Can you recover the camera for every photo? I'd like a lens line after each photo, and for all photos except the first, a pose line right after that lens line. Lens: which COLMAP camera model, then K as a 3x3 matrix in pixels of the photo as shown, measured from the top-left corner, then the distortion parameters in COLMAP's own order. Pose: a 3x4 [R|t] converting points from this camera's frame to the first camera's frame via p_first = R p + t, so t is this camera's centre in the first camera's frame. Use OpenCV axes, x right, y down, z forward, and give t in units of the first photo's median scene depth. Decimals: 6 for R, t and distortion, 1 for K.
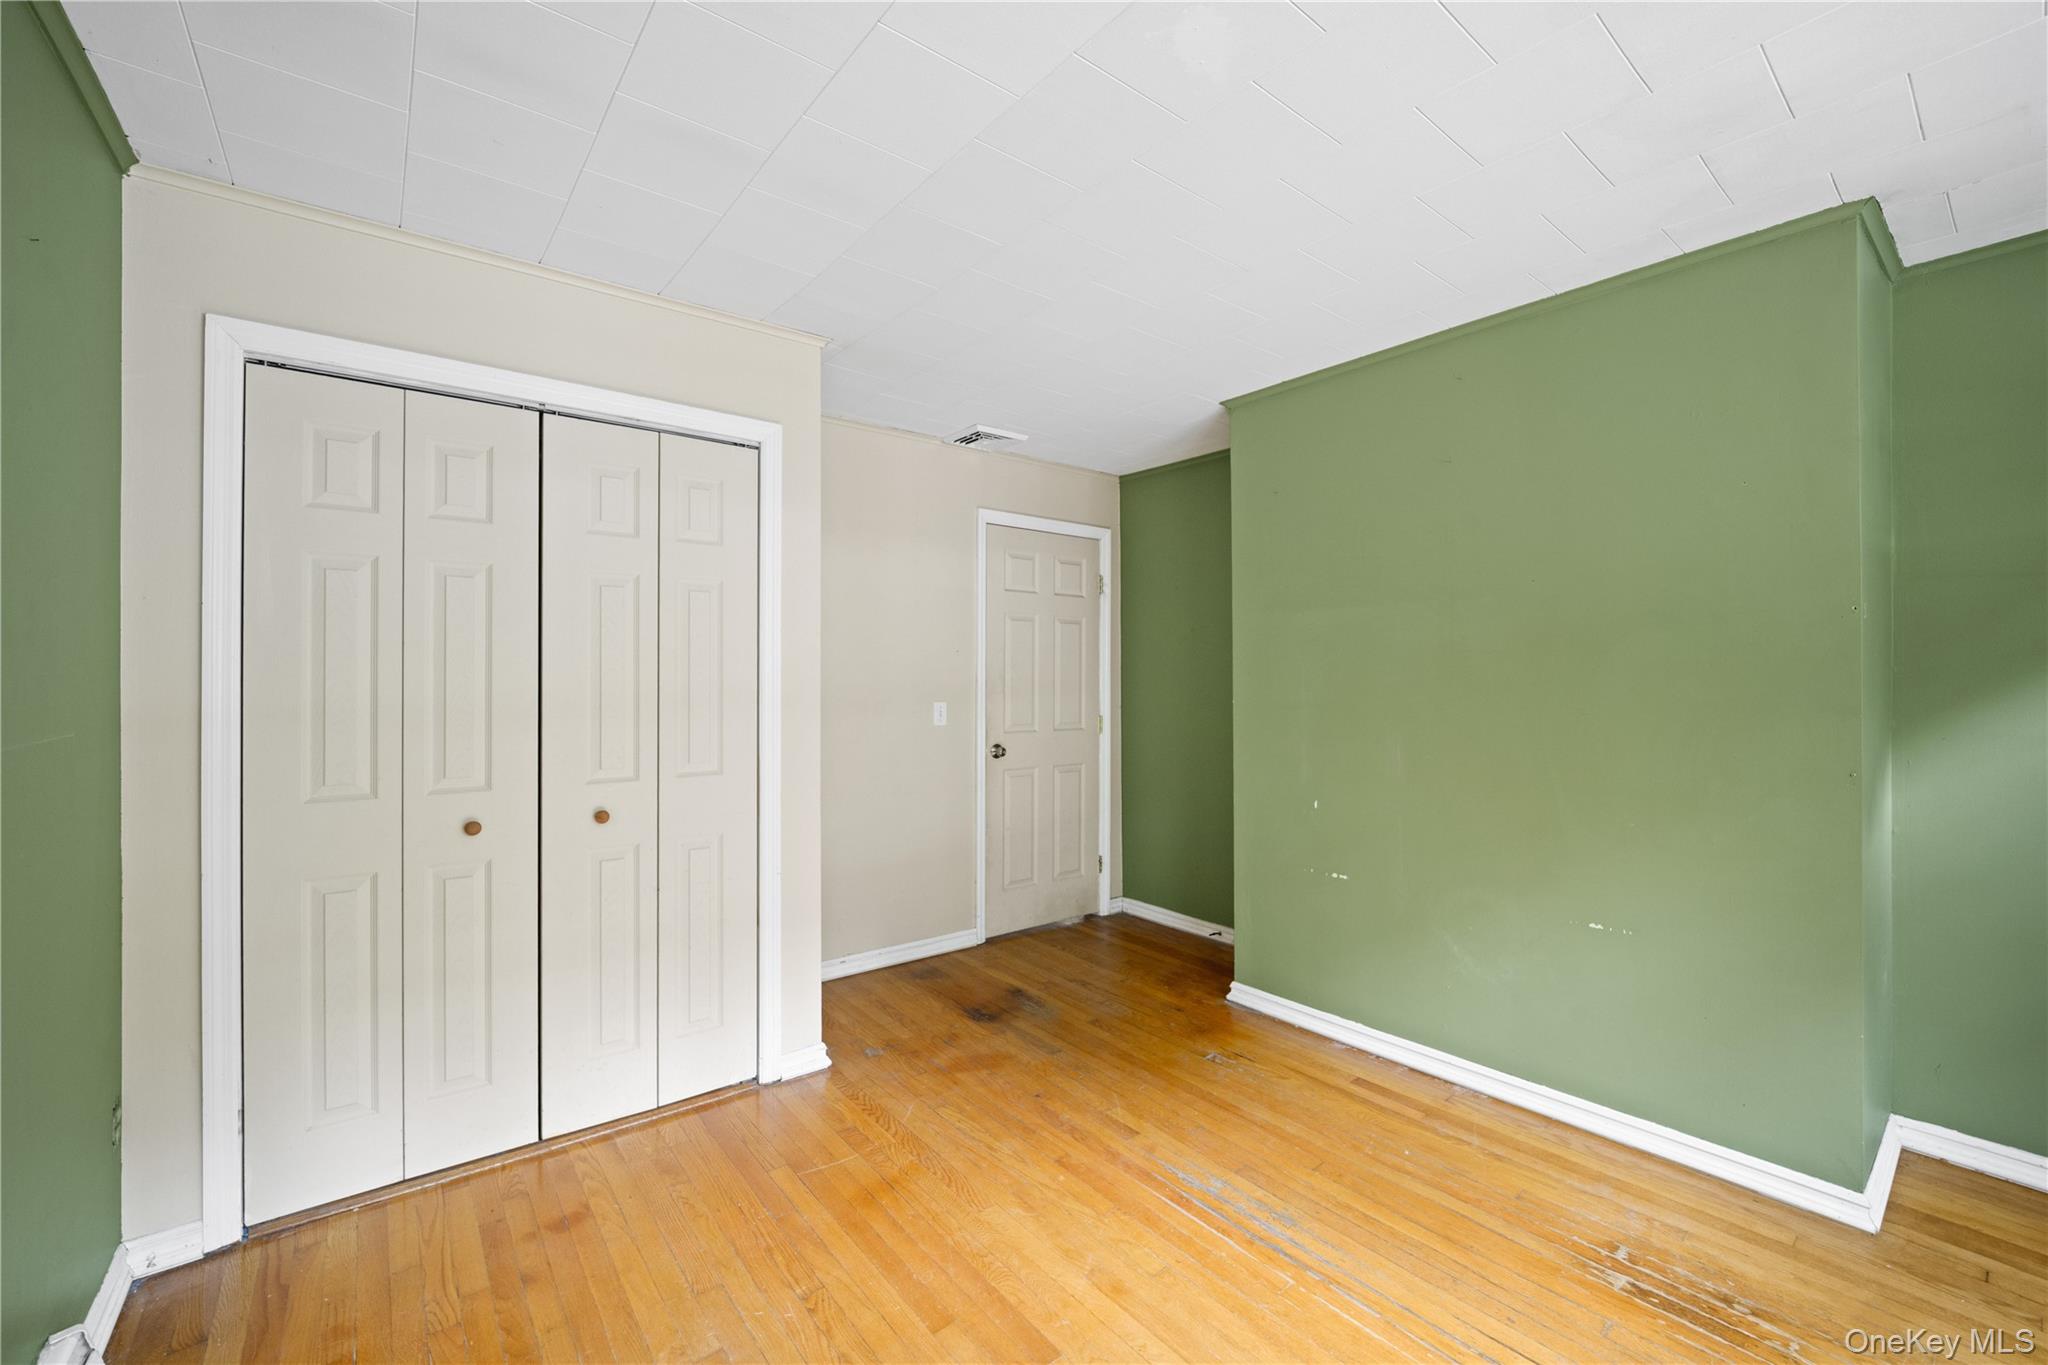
lens RADIAL K [[828.4, 0, 1021.2], [0, 828.4, 673.5], [0, 0, 1]] dist [-0.003970, -0.000625]
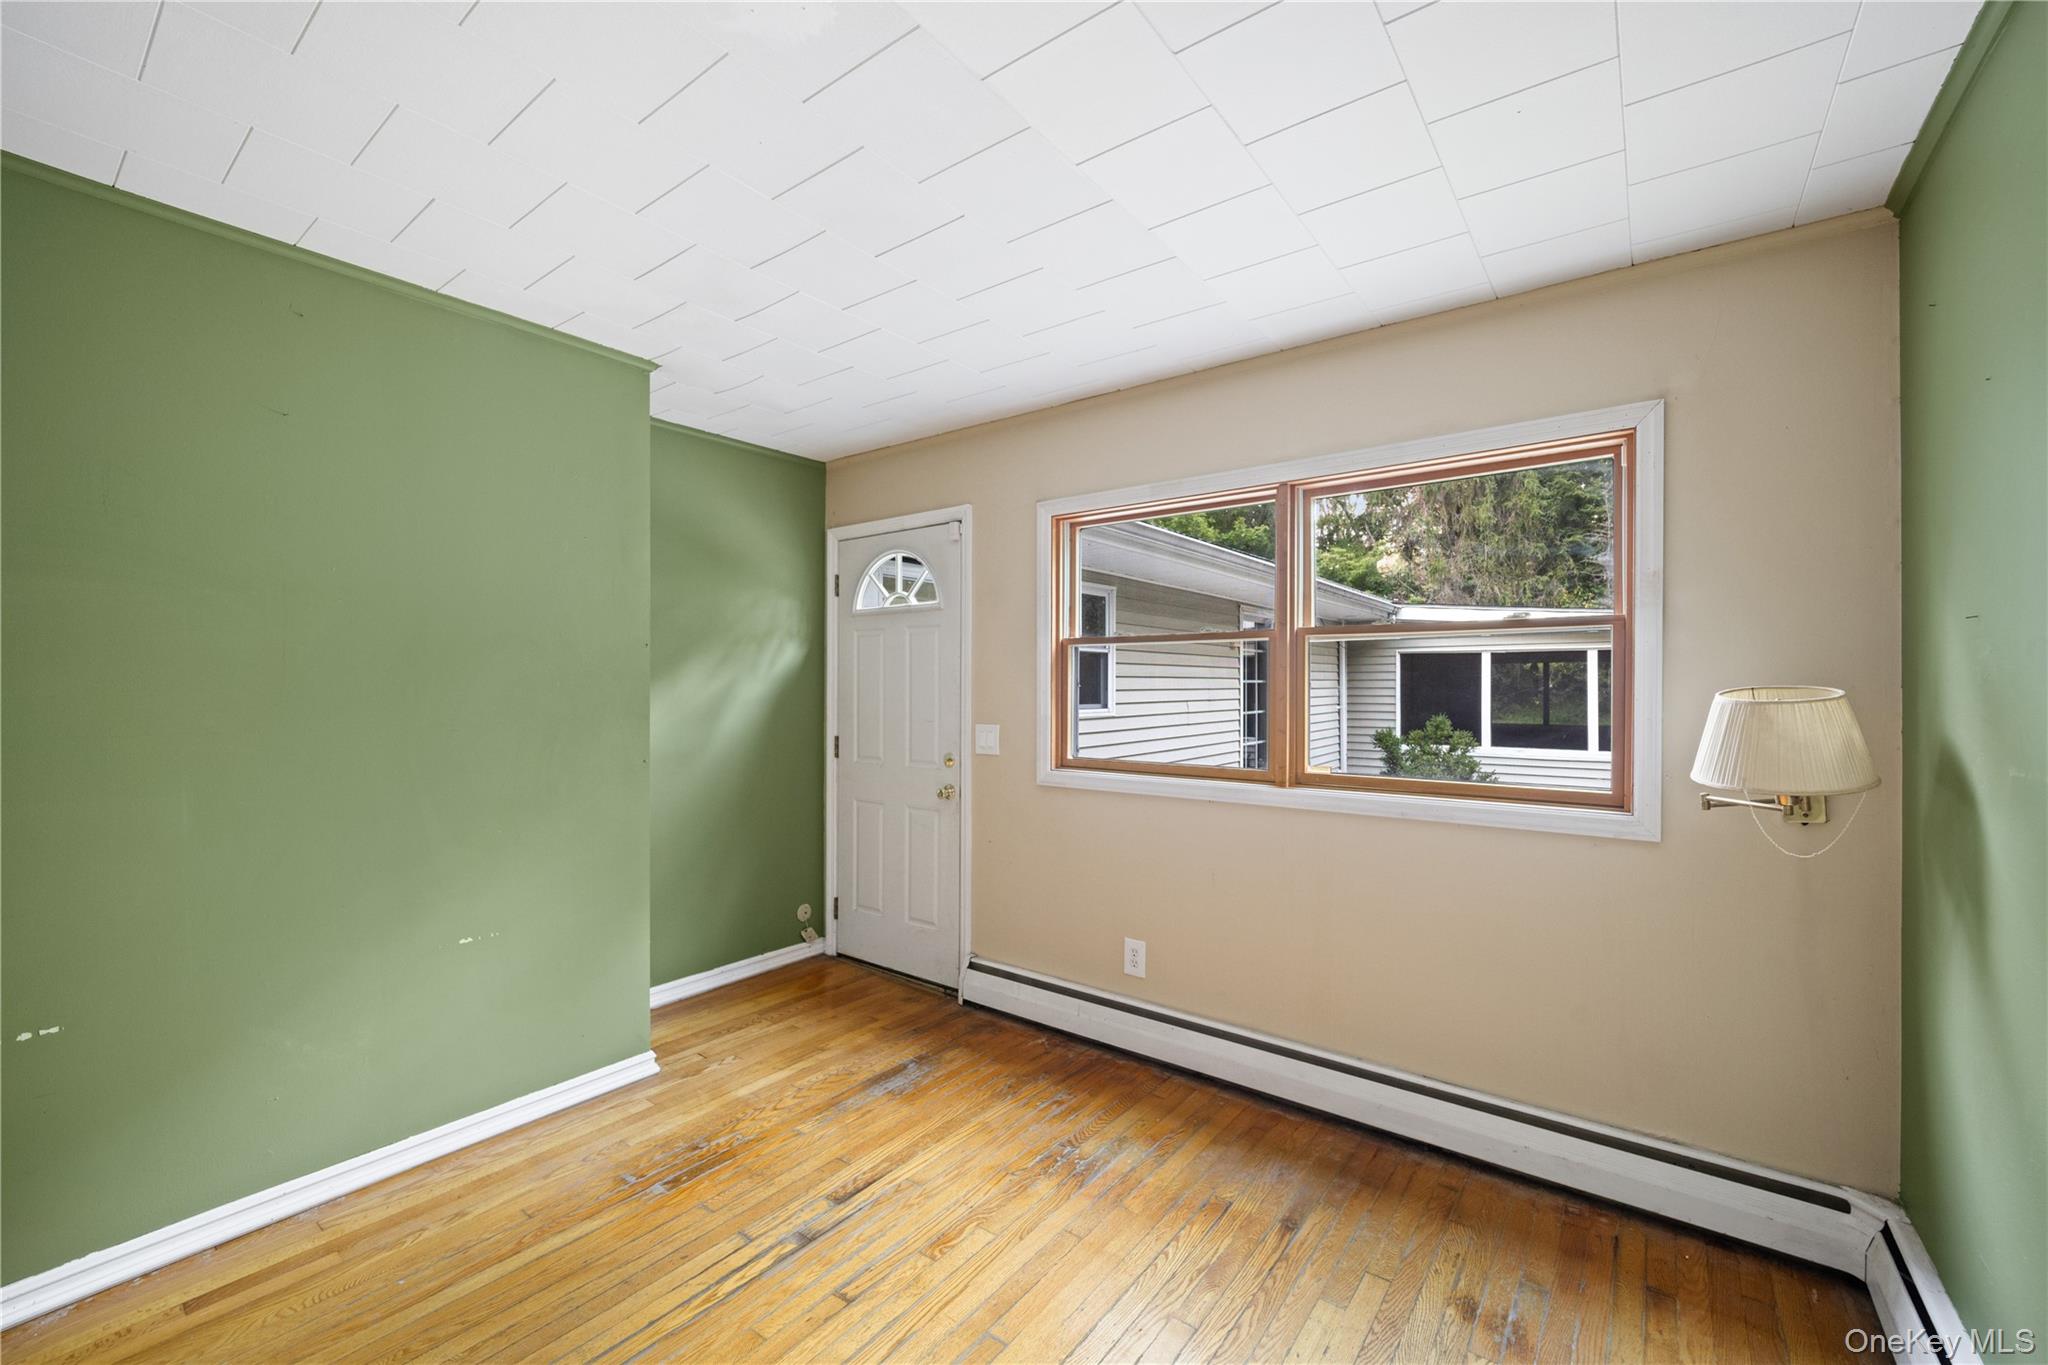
lens RADIAL K [[828.4, 0, 1025.0], [0, 828.4, 686.1], [0, 0, 1]] dist [-0.003970, -0.000625]
pose [[-0.231382, 0.006871, 0.972839, -0.446803], [0.006613, 0.999963, -0.005489, 0.006801], [-0.972840, 0.005163, -0.231419, 0.575495]]
